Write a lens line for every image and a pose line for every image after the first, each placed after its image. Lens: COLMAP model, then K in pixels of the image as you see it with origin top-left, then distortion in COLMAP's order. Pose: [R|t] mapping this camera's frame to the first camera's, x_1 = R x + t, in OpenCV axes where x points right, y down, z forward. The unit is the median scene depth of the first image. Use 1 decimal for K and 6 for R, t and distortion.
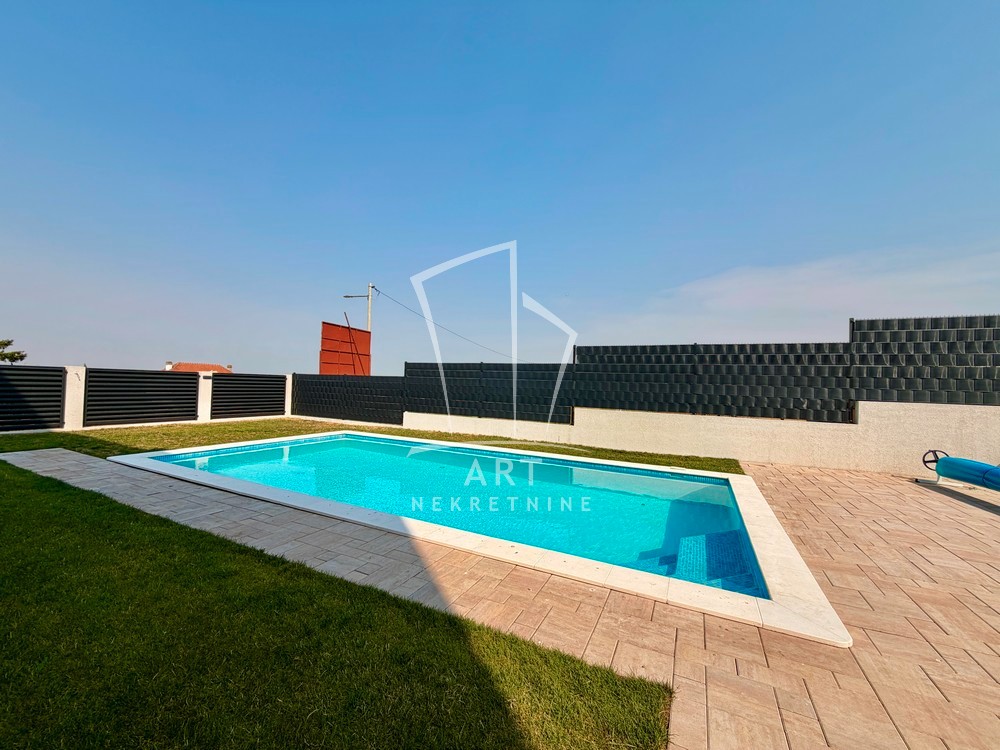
lens RADIAL K [[398.5, 0, 500.6], [0, 398.5, 379.5], [0, 0, 1]] dist [-0.001545, 0.000219]
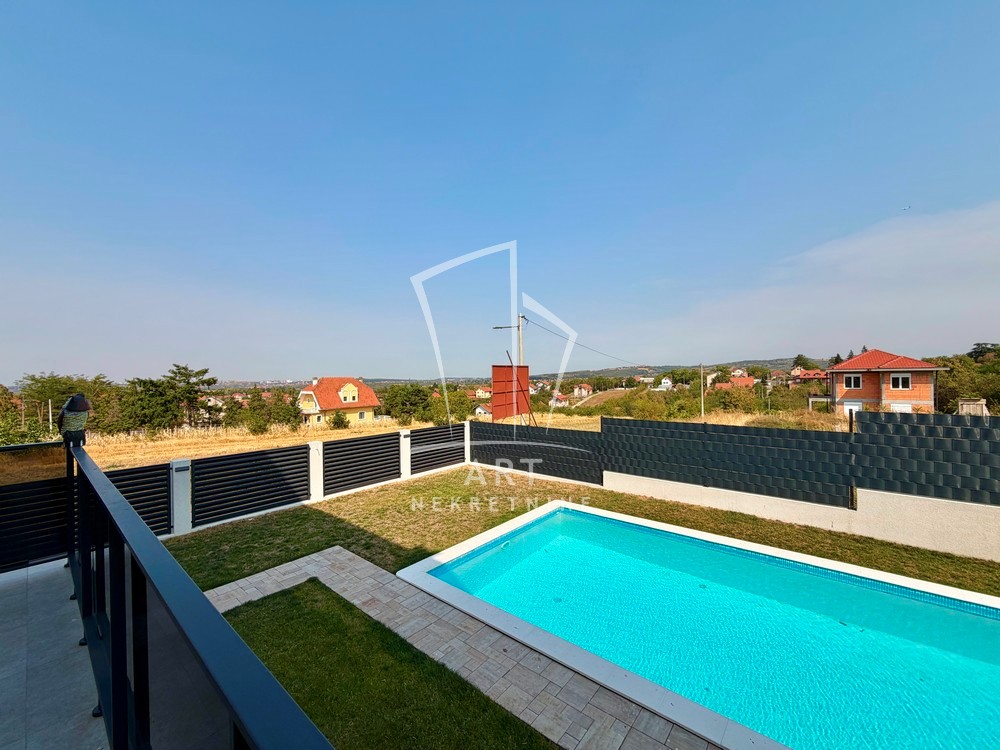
lens RADIAL K [[398.5, 0, 498.8], [0, 398.5, 378.6], [0, 0, 1]] dist [-0.001545, 0.000219]
pose [[0.970828, -0.043522, -0.235794, -0.310545], [0.047628, 0.998796, 0.011746, -0.191394], [0.234999, -0.022634, 0.971732, 0.061893]]
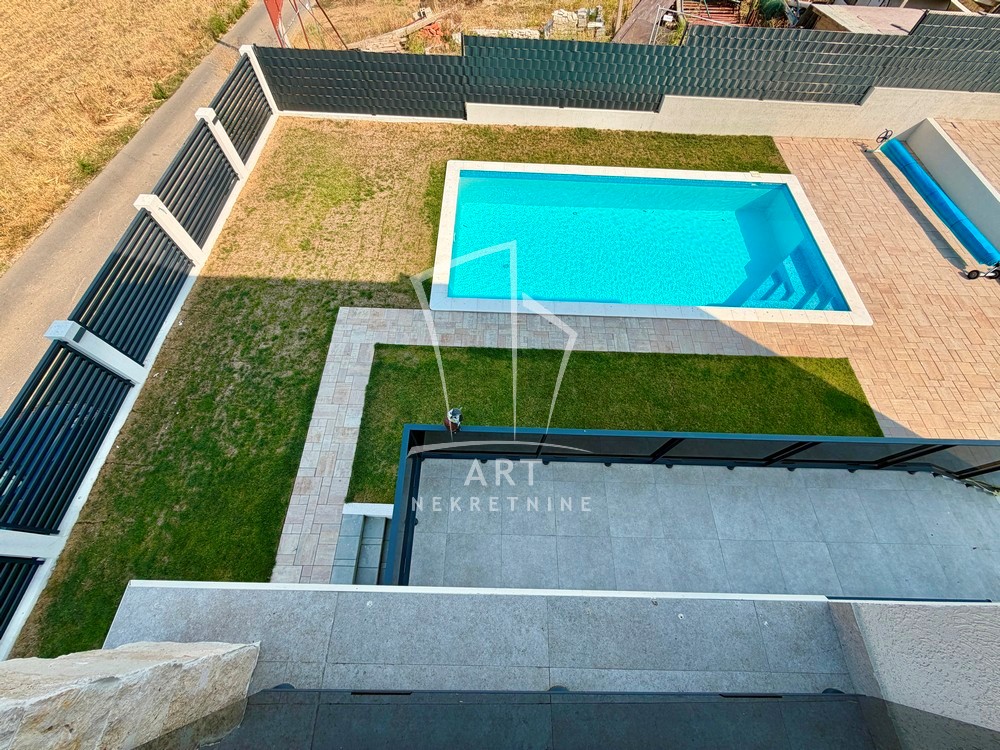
lens RADIAL K [[398.5, 0, 499.3], [0, 398.5, 376.8], [0, 0, 1]] dist [-0.001545, 0.000219]
pose [[0.901449, -0.381006, 0.205486, -0.734444], [-0.013131, 0.450404, 0.892728, -0.545873], [-0.432687, -0.807447, 0.401014, 0.142886]]
